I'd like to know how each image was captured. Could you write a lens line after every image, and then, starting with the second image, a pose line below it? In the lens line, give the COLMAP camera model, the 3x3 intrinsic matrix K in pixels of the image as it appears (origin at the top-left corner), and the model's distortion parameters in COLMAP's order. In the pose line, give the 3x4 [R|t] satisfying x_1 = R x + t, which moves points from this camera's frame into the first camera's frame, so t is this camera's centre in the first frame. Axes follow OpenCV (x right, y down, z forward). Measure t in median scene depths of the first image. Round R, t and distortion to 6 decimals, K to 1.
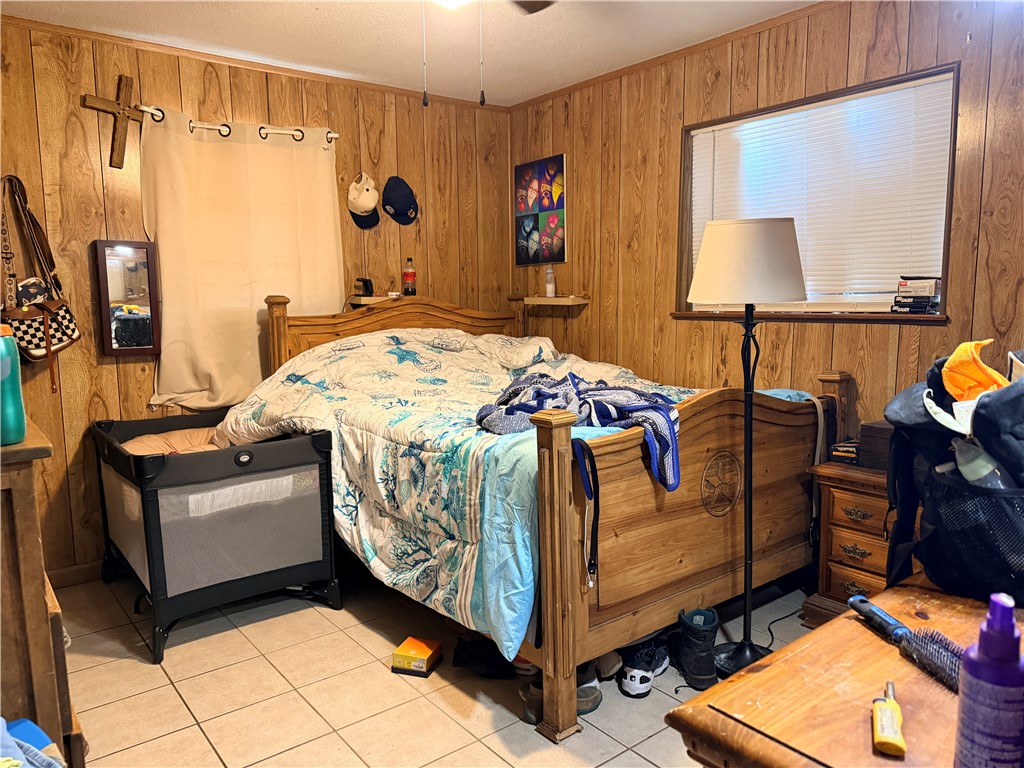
lens RADIAL K [[722.3, 0, 509.2], [0, 722.3, 385.9], [0, 0, 1]] dist [0.076616, -0.096342]
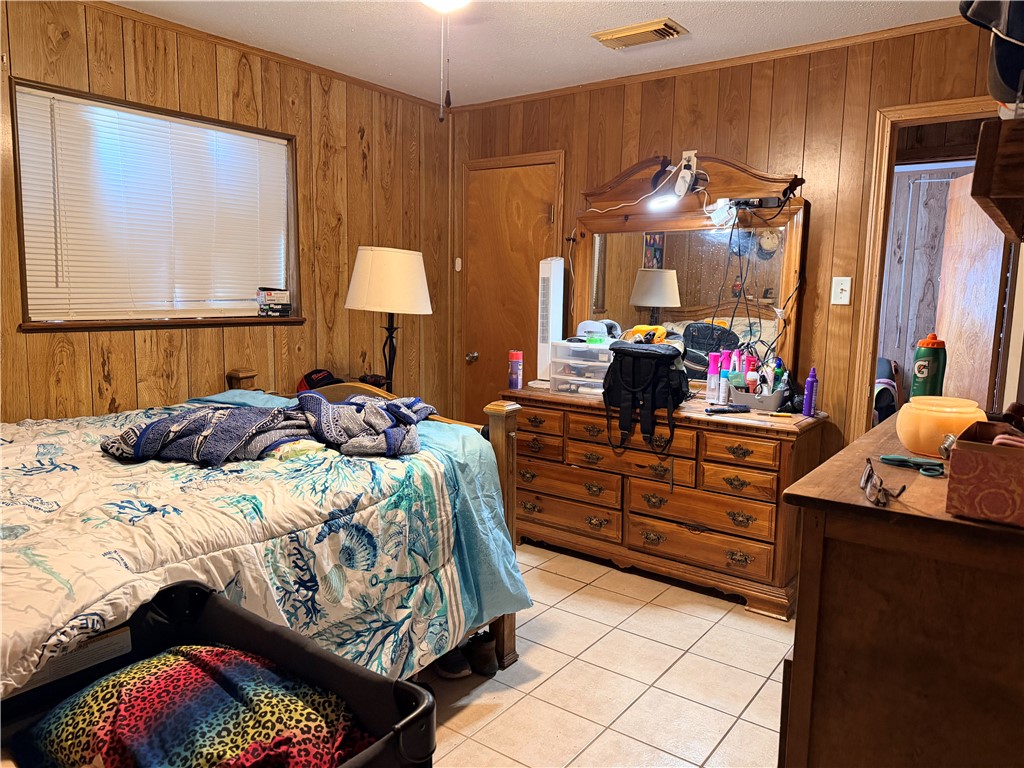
lens RADIAL K [[722.3, 0, 509.3], [0, 722.3, 381.4], [0, 0, 1]] dist [0.076616, -0.096342]
pose [[-0.257667, -0.115268, 0.959334, -0.778892], [0.105610, 0.983551, 0.146544, -0.126081], [-0.960445, 0.139074, -0.241255, 0.888359]]
